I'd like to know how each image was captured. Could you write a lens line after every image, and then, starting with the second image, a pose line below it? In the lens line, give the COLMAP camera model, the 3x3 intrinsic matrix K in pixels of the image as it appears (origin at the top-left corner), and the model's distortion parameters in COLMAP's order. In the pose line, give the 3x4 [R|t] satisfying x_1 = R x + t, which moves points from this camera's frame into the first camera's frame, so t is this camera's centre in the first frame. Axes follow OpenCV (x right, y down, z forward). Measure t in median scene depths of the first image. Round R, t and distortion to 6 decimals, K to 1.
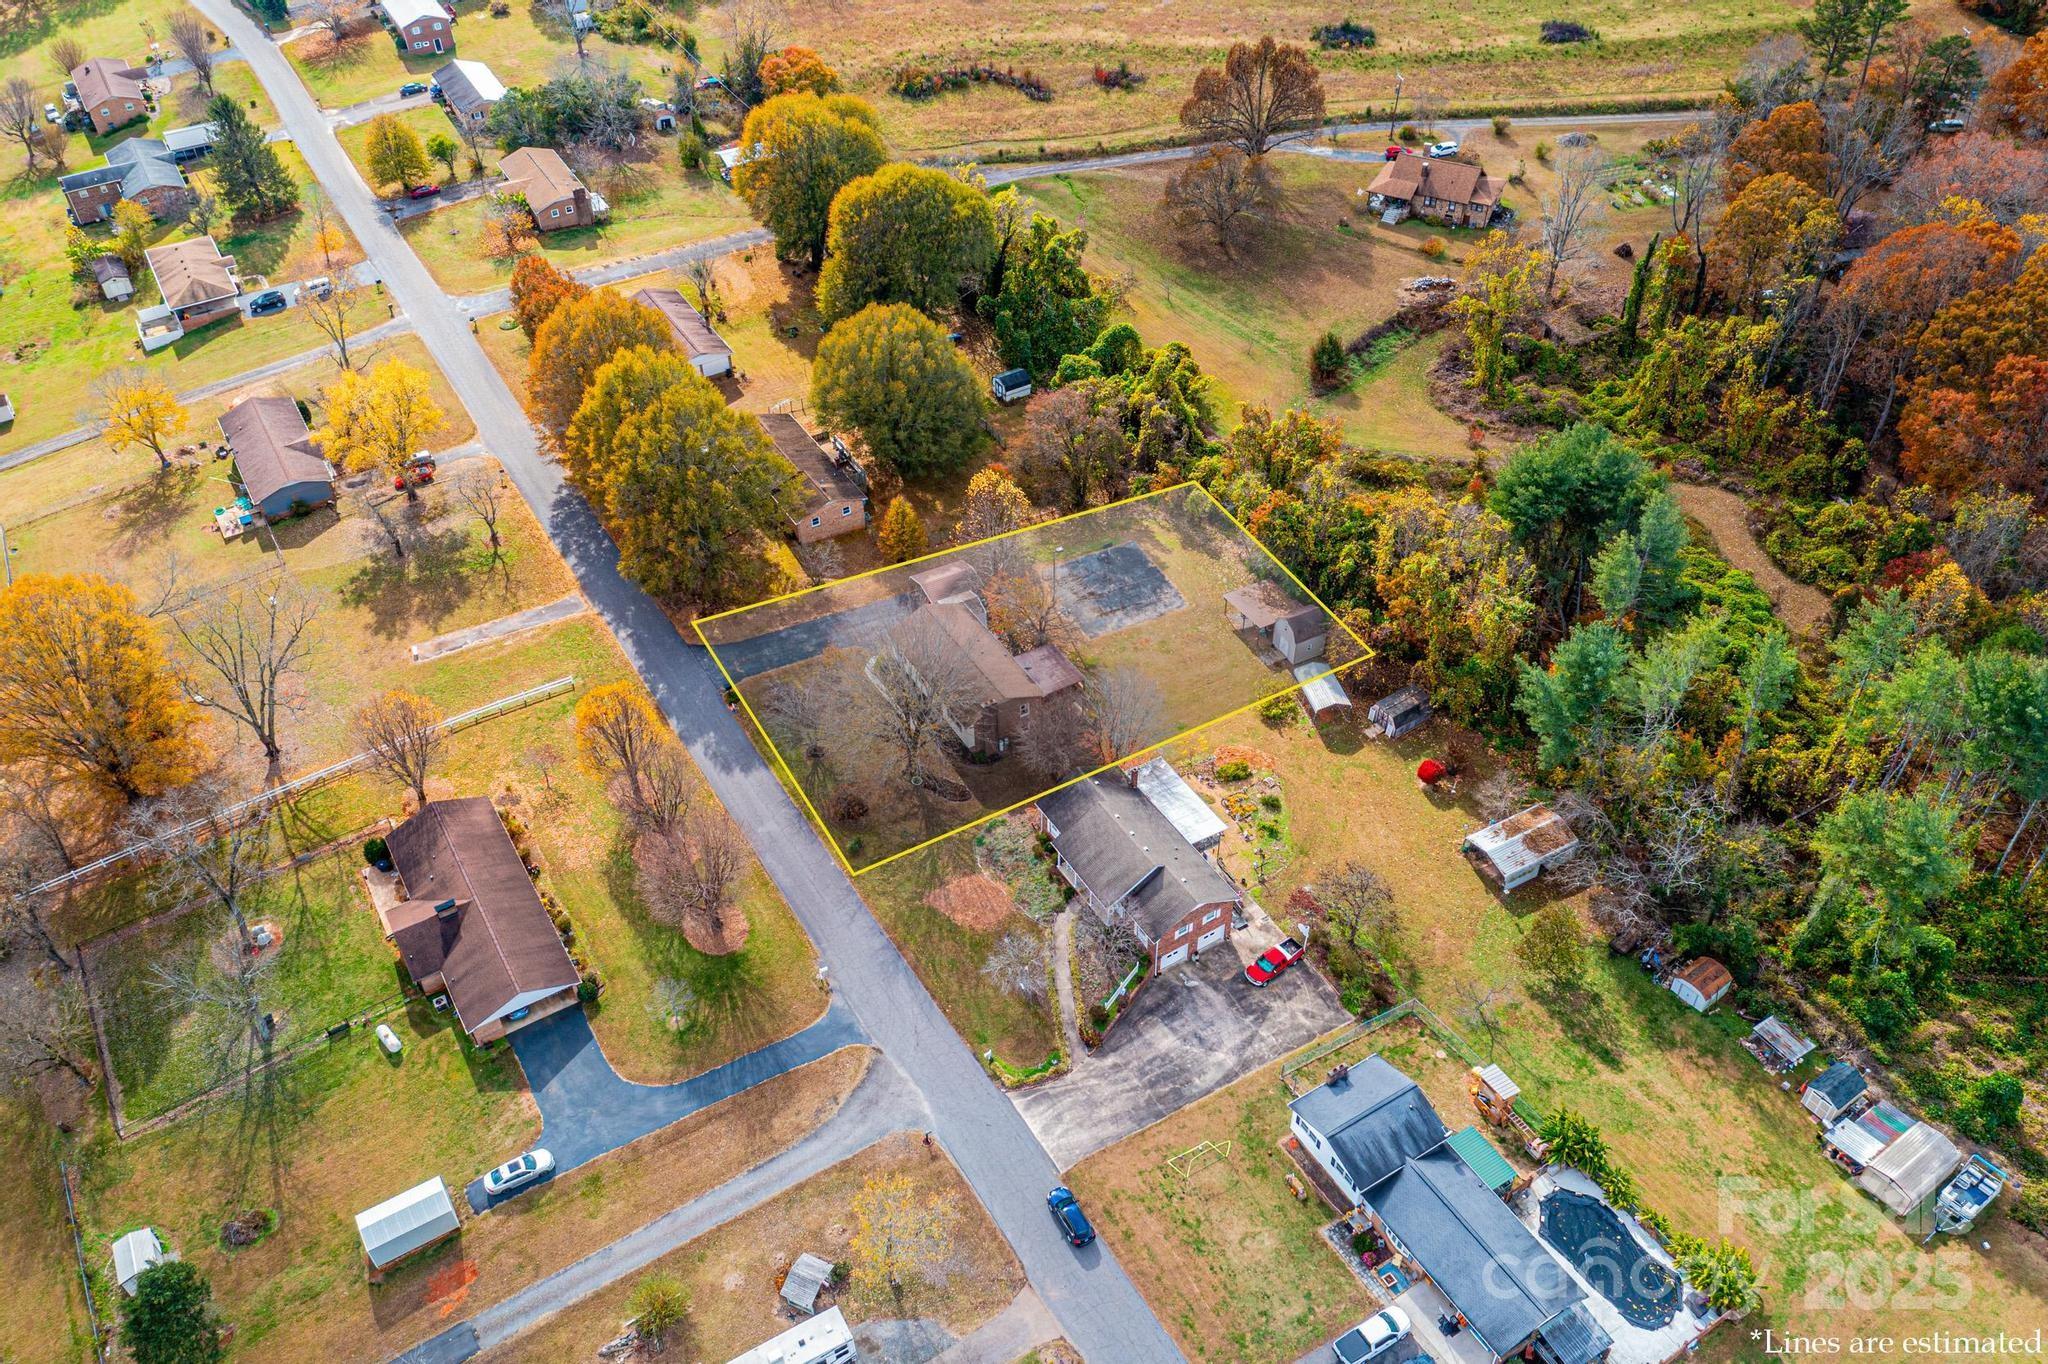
lens RADIAL K [[1771.9, 0, 1024.0], [0, 1771.9, 682.0], [0, 0, 1]] dist [0.010537, 0.006118]
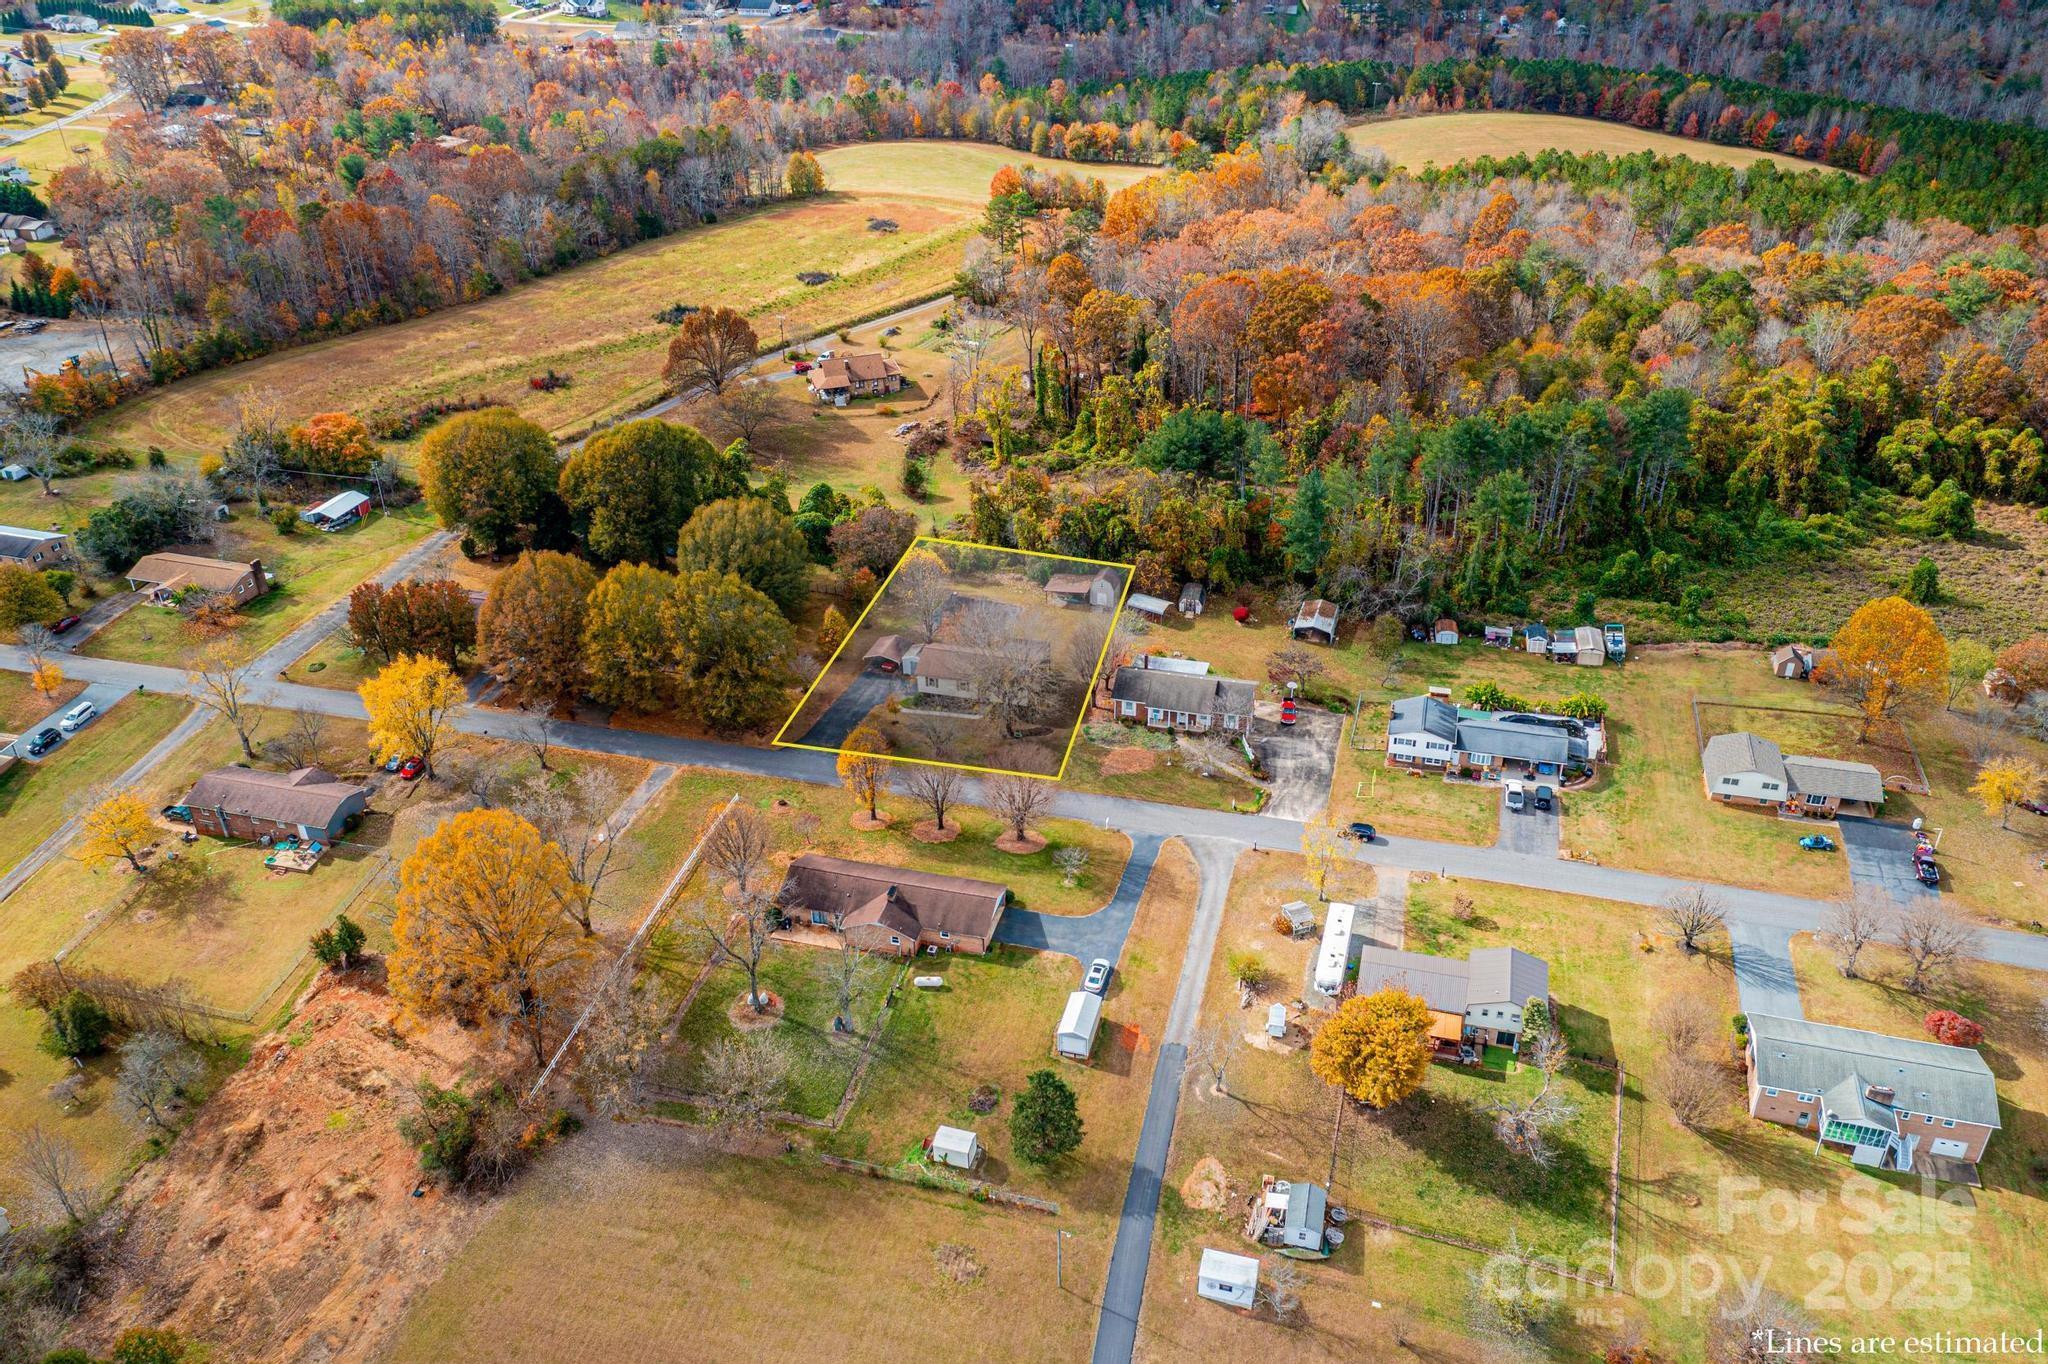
lens RADIAL K [[1771.9, 0, 1024.0], [0, 1771.9, 682.0], [0, 0, 1]] dist [0.010537, 0.006118]
pose [[0.703287, -0.342770, 0.622813, -0.651979], [0.459831, 0.887472, -0.030818, 0.044357], [-0.542166, 0.308062, 0.781763, -0.104542]]
